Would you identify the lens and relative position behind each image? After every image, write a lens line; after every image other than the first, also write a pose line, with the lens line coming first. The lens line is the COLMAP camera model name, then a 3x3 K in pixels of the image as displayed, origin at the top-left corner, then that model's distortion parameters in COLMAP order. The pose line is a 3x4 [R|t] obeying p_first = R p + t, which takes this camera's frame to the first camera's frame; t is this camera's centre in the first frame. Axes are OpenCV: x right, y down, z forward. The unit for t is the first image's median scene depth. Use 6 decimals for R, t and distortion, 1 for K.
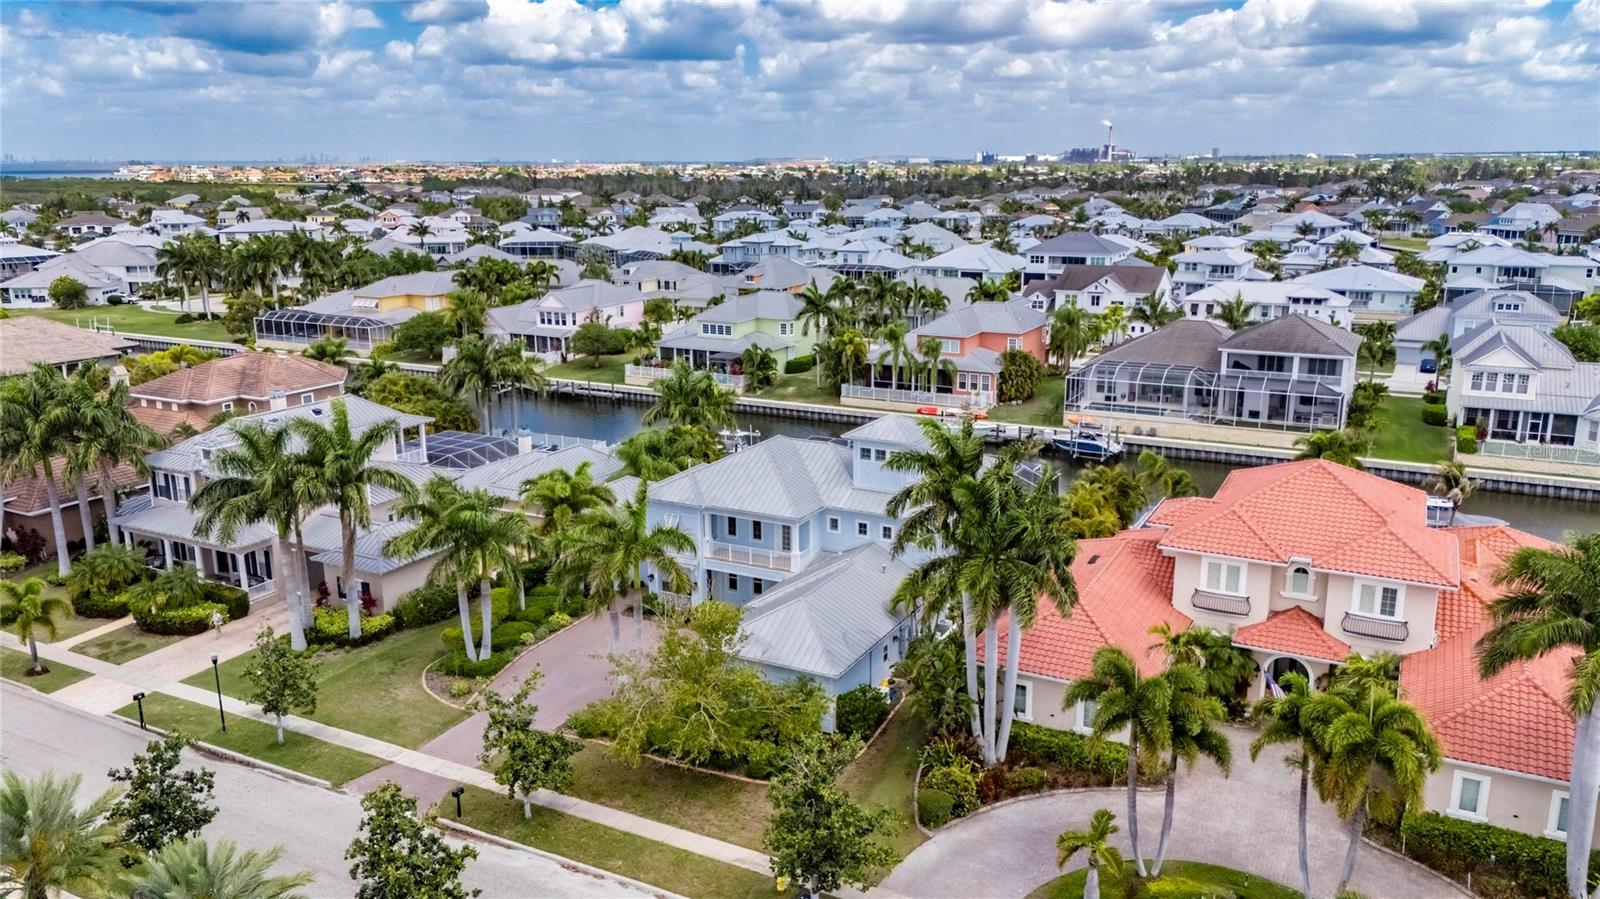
lens RADIAL K [[1172.6, 0, 800.9], [0, 1172.6, 453.8], [0, 0, 1]] dist [0.068218, -0.055630]
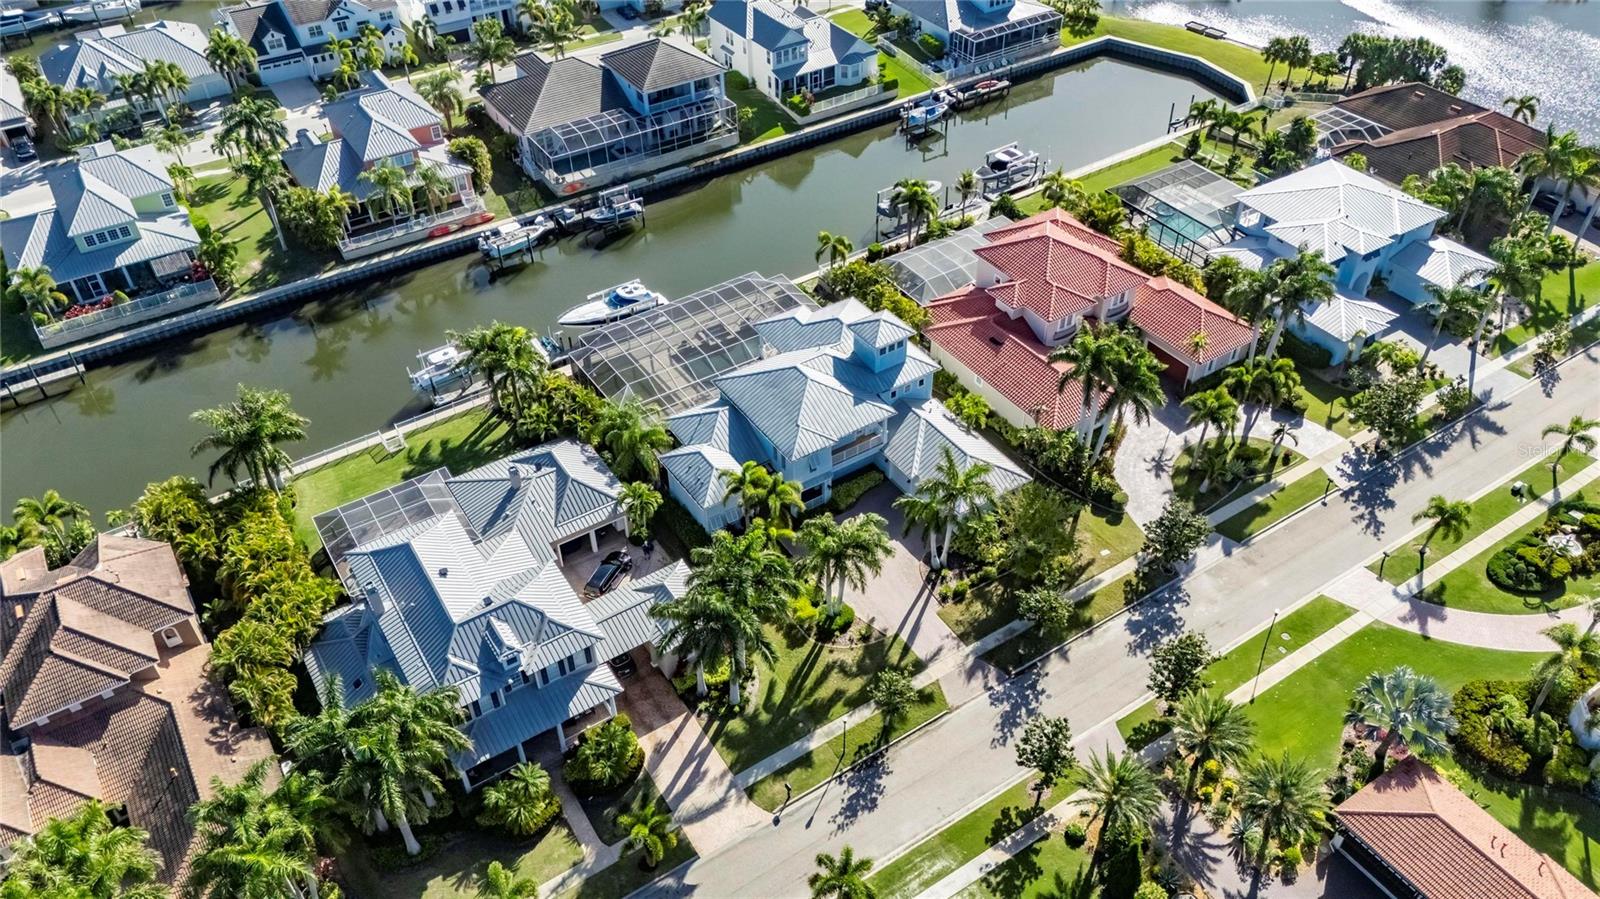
lens RADIAL K [[1172.6, 0, 802.7], [0, 1172.6, 451.0], [0, 0, 1]] dist [0.068218, -0.055630]
pose [[0.486555, -0.569928, 0.662152, -0.548303], [0.222720, 0.813789, 0.536789, -0.373621], [-0.844784, -0.113704, 0.522888, 0.144176]]
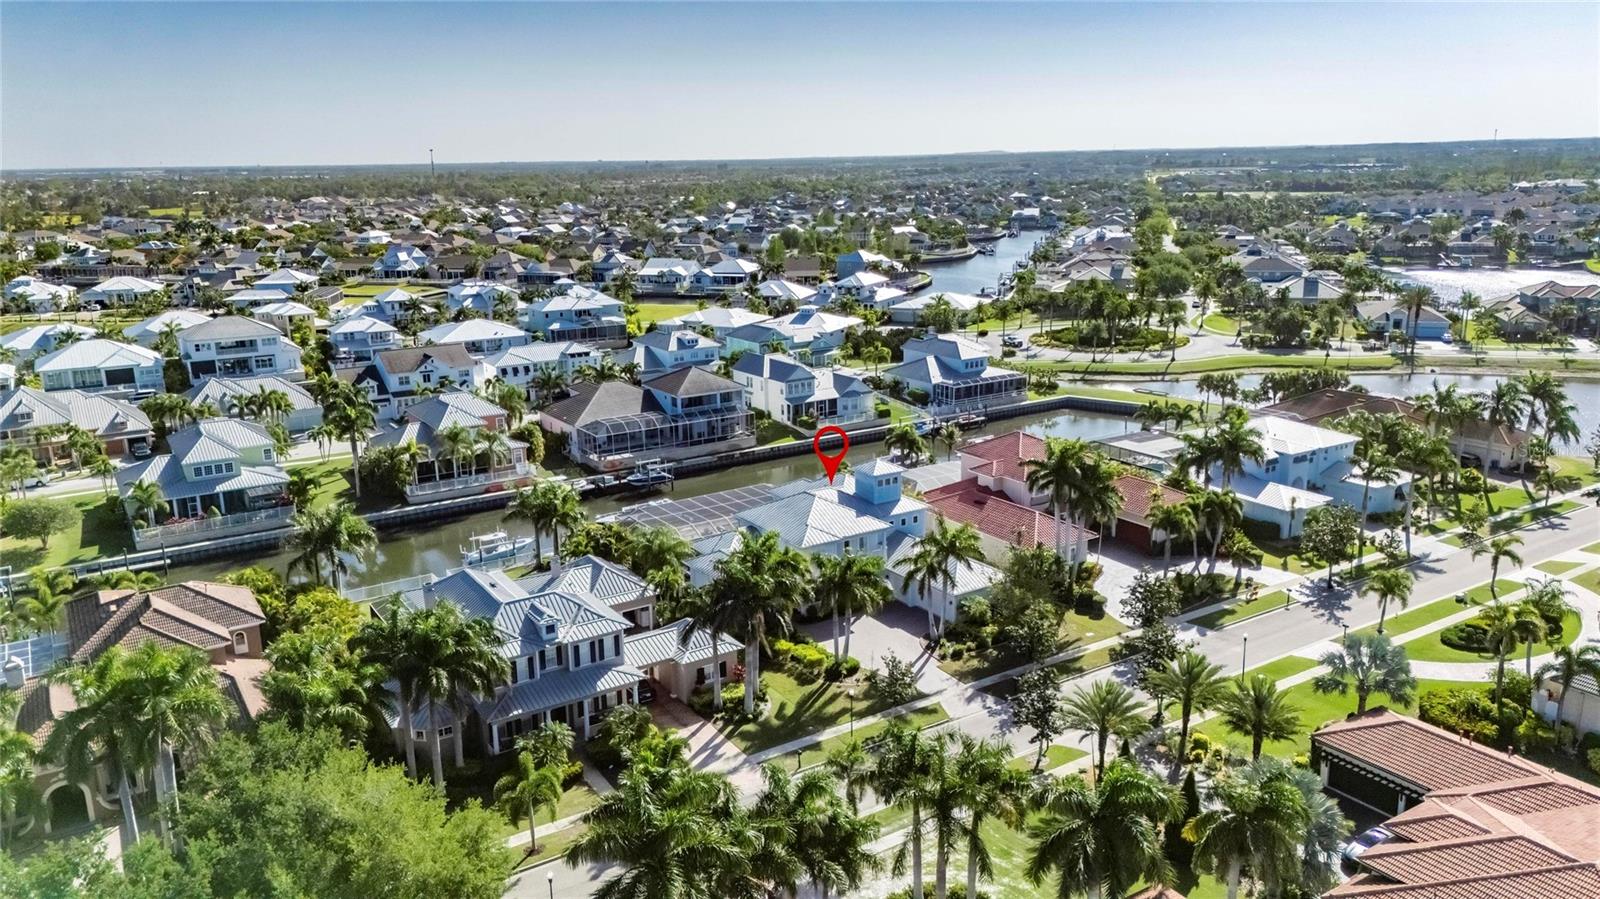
lens RADIAL K [[1172.6, 0, 802.3], [0, 1172.6, 450.6], [0, 0, 1]] dist [0.068218, -0.055630]
pose [[0.490856, -0.213601, 0.844651, -0.752786], [0.227010, 0.967349, 0.112707, -0.139083], [-0.841146, 0.136421, 0.523318, 0.089743]]
